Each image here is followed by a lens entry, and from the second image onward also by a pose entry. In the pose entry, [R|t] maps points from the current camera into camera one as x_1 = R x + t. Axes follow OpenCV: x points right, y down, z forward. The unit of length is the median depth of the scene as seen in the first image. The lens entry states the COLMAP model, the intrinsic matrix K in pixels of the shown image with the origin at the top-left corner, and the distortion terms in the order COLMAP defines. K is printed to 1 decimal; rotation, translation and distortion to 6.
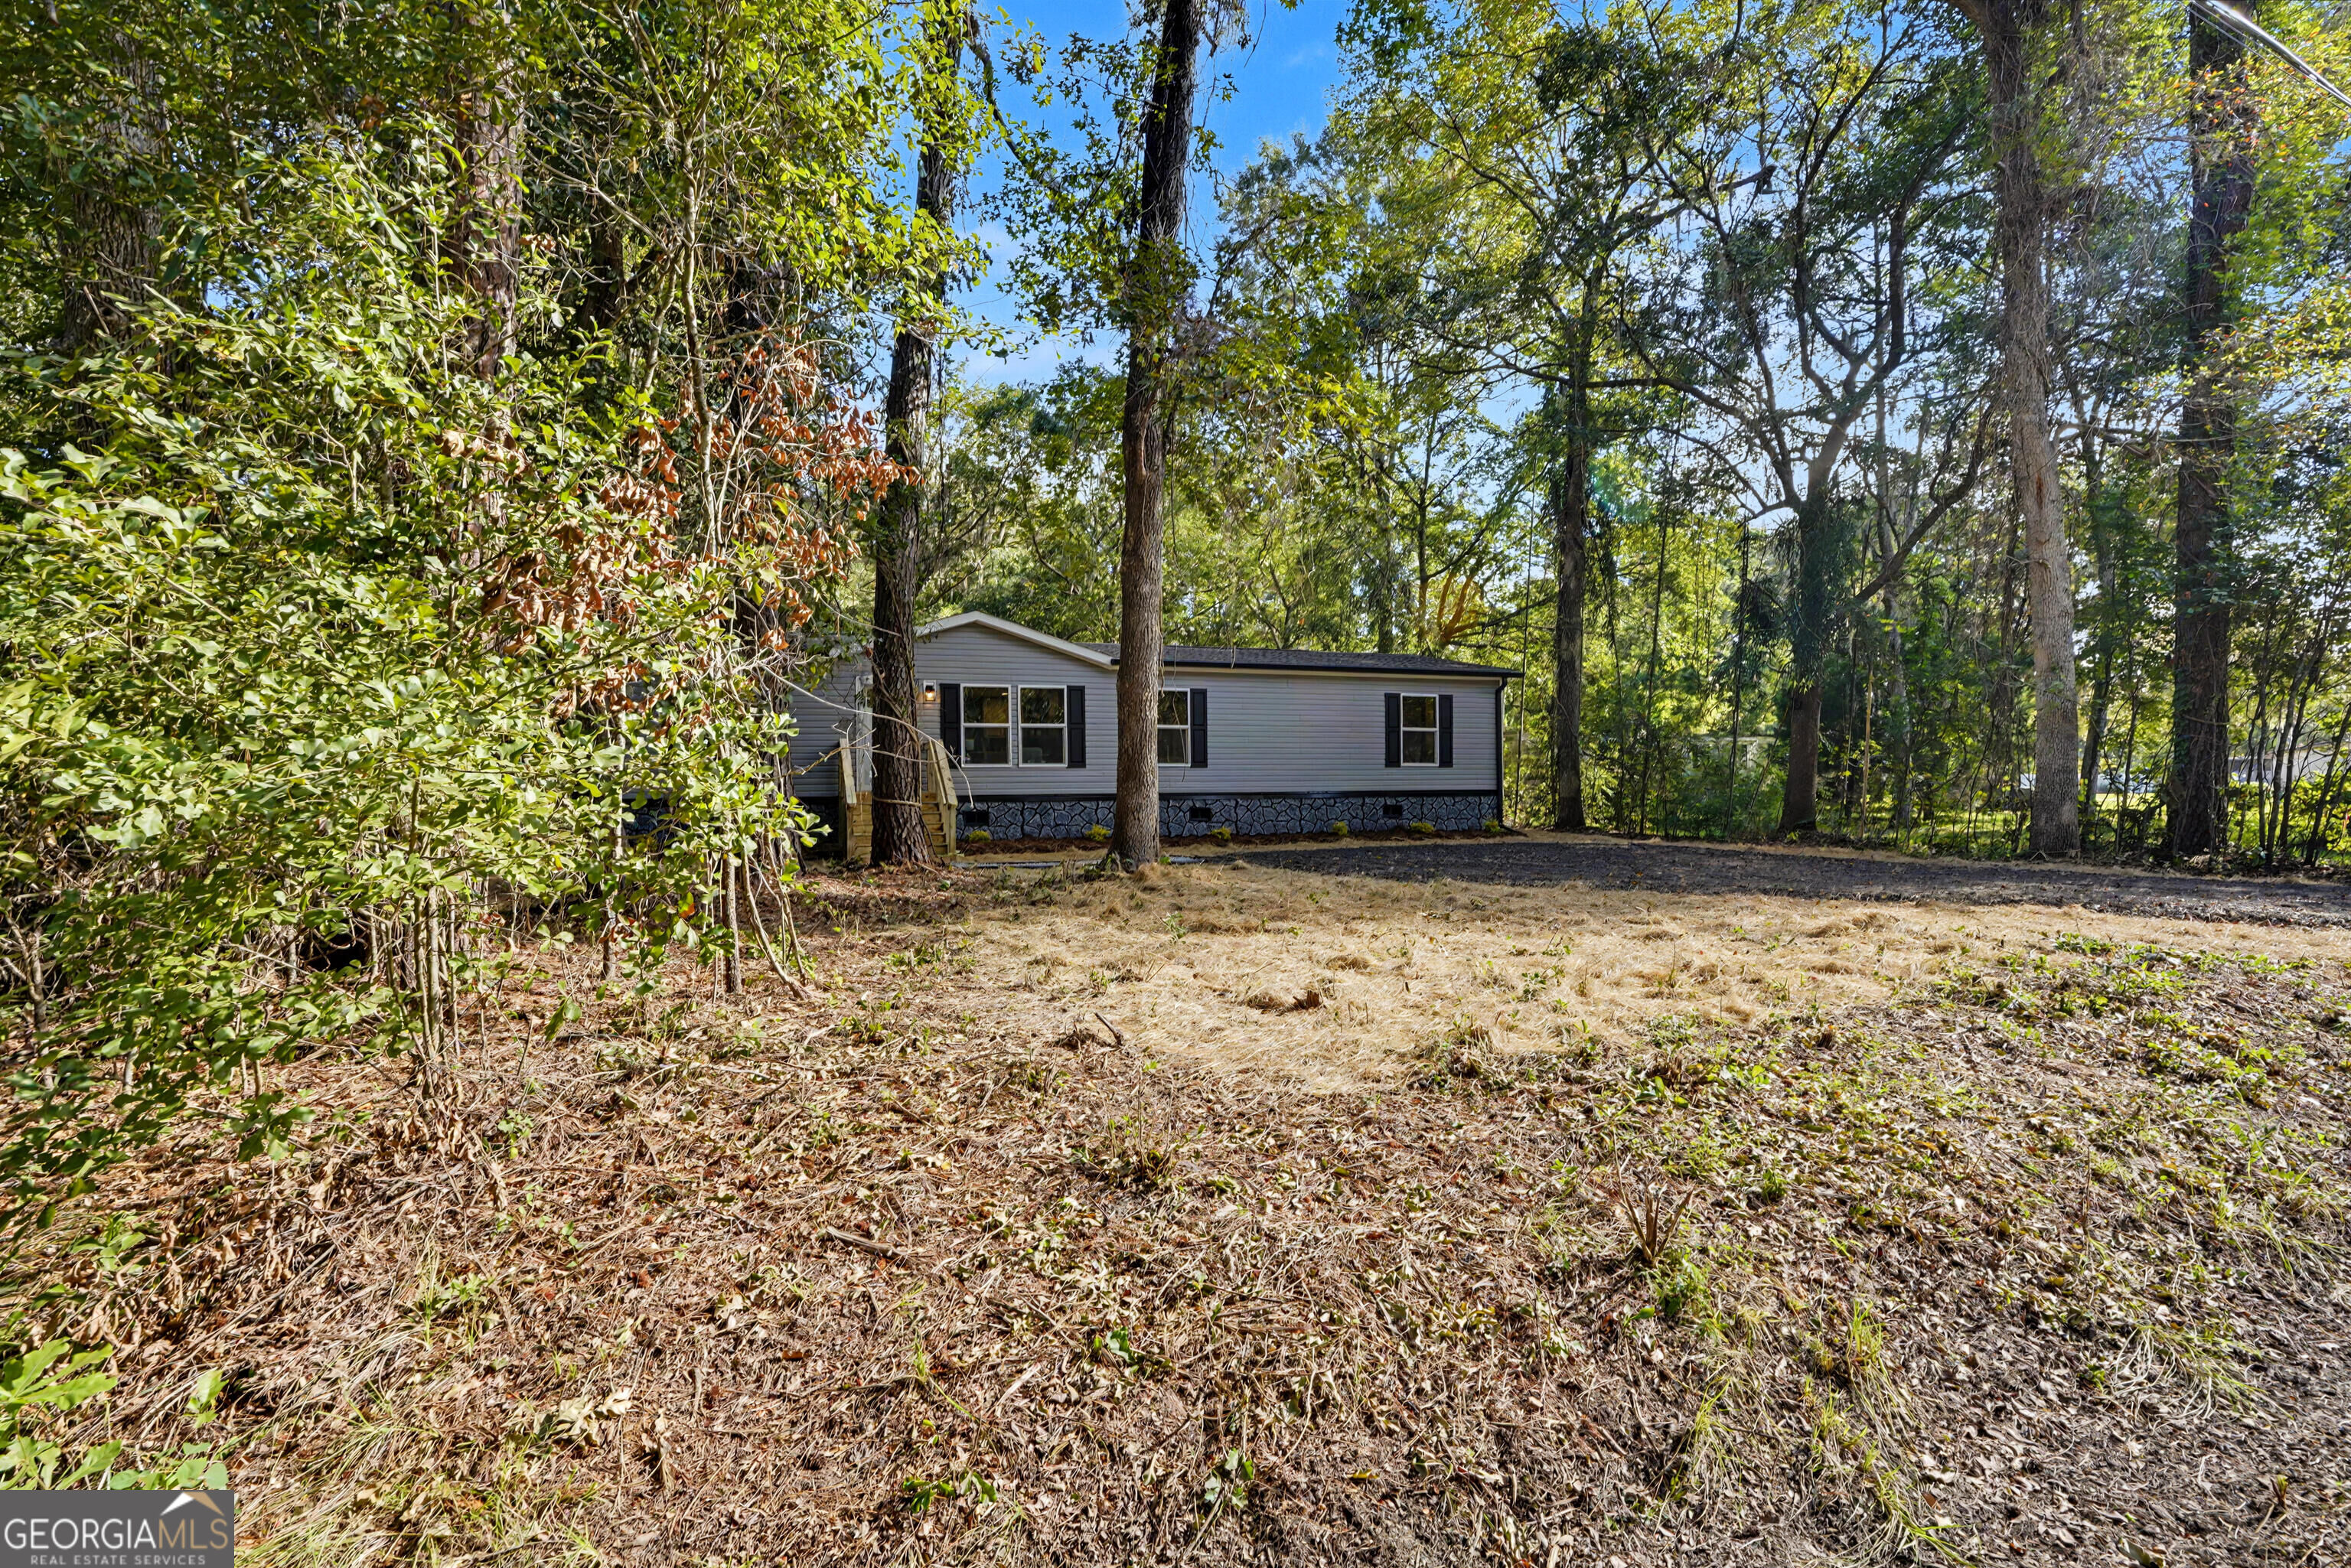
lens RADIAL K [[1082.7, 0, 1174.8], [0, 1082.7, 776.1], [0, 0, 1]] dist [-0.010539, 0.001315]
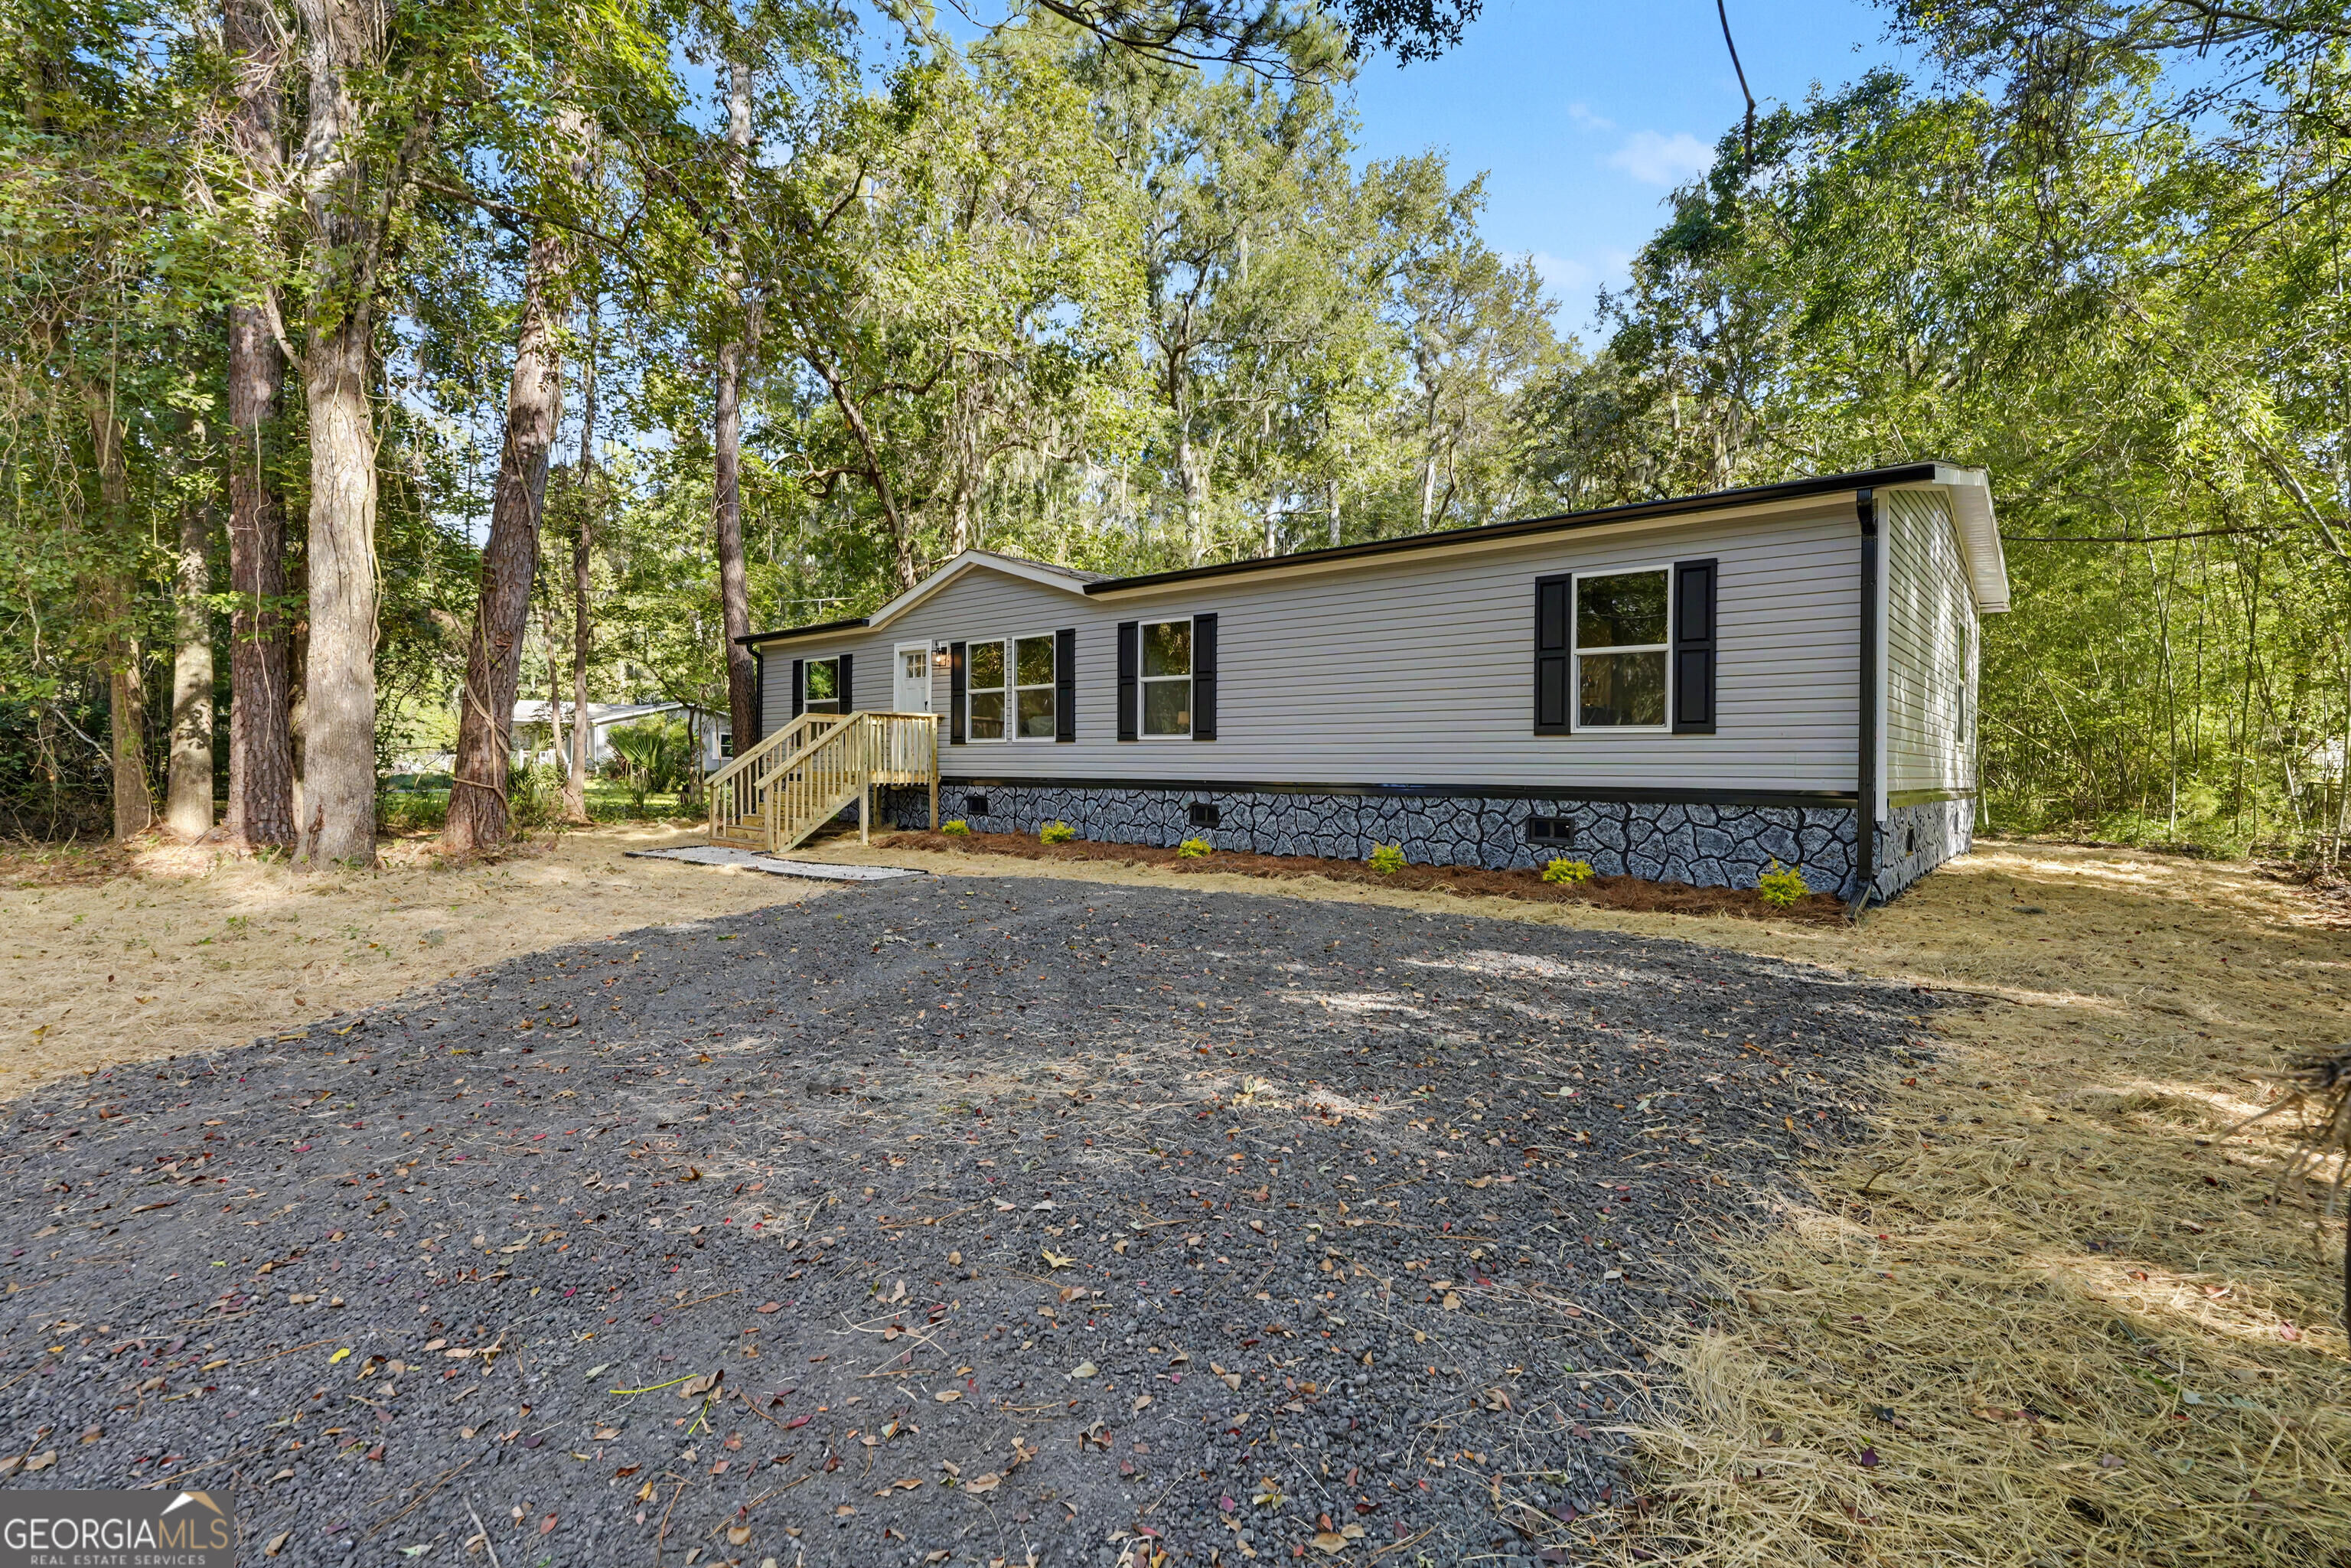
lens RADIAL K [[1082.7, 0, 1181.3], [0, 1082.7, 790.8], [0, 0, 1]] dist [-0.010539, 0.001315]
pose [[0.503560, 0.030765, -0.863412, 0.521496], [-0.003168, 0.999425, 0.033764, 0.000019], [0.863954, -0.014266, 0.503368, 0.631133]]
